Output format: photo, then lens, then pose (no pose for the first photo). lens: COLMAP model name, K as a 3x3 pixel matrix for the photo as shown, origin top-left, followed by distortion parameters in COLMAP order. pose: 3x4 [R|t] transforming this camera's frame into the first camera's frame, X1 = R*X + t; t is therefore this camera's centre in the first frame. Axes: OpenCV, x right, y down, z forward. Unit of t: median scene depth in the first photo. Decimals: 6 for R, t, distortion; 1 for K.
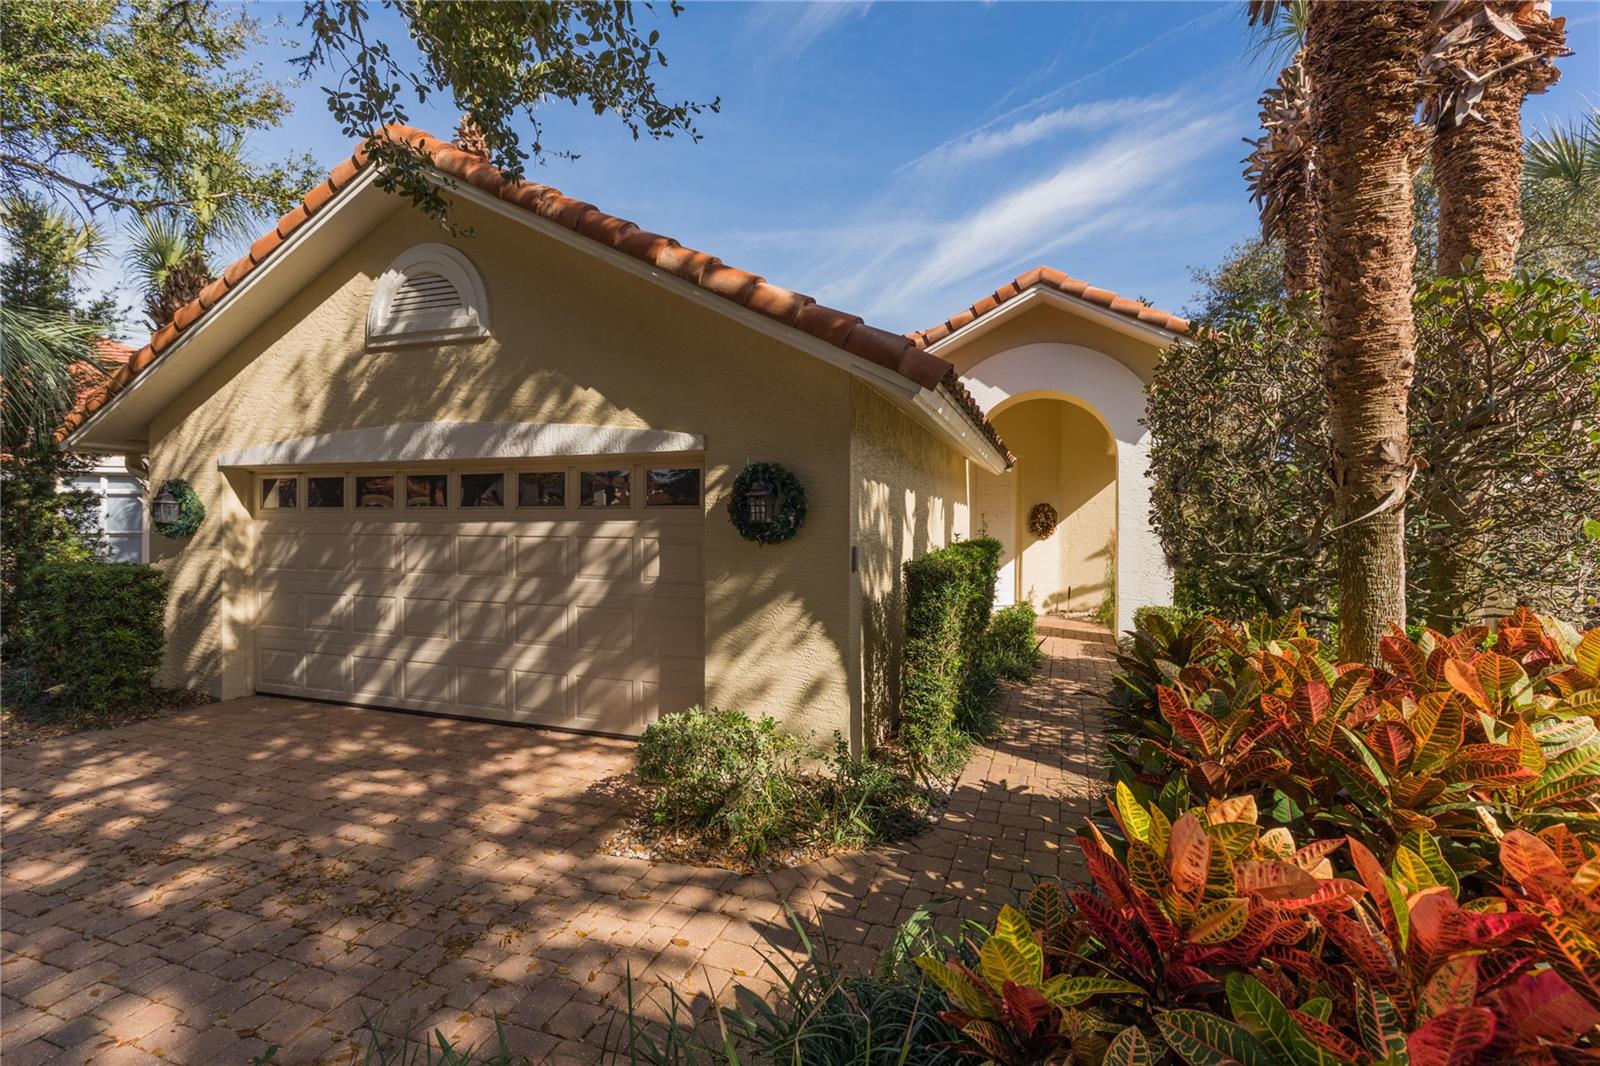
lens RADIAL K [[723.1, 0, 792.8], [0, 723.1, 529.0], [0, 0, 1]] dist [0.009211, -0.001984]
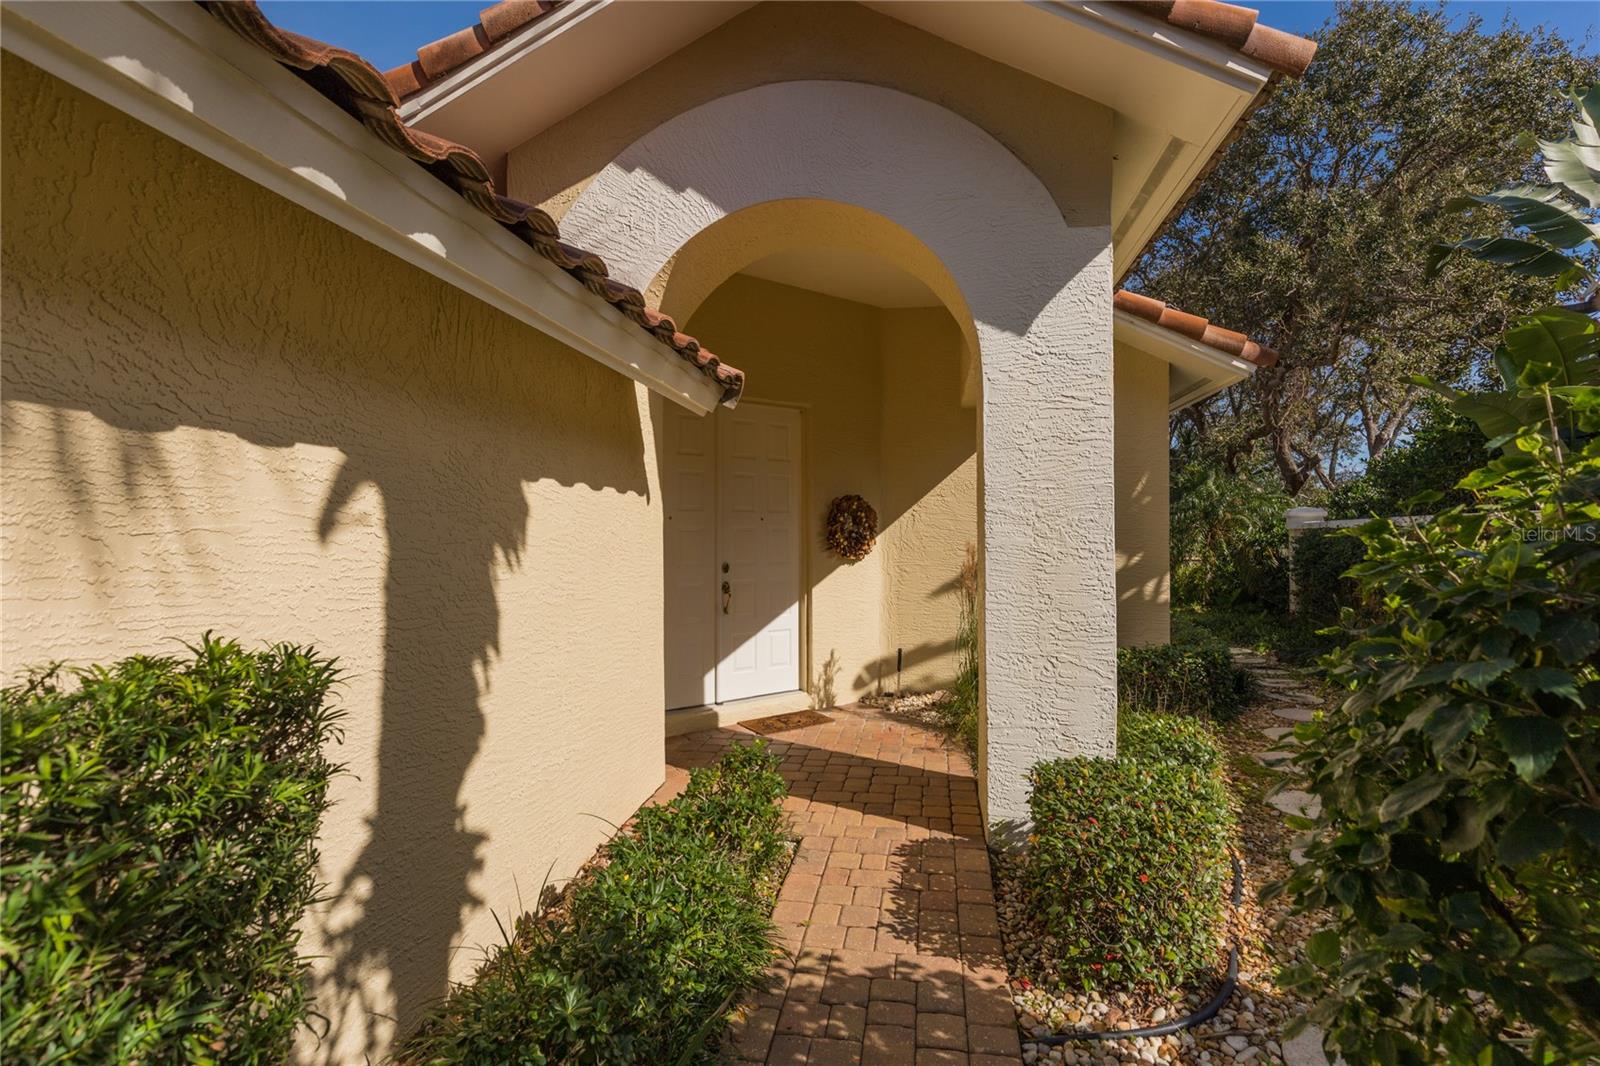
lens RADIAL K [[723.1, 0, 804.8], [0, 723.1, 533.8], [0, 0, 1]] dist [0.009211, -0.001984]
pose [[0.983008, -0.009559, 0.183312, 0.215673], [0.010356, 0.999941, -0.003395, -0.005766], [-0.183269, 0.005236, 0.983049, 0.484829]]
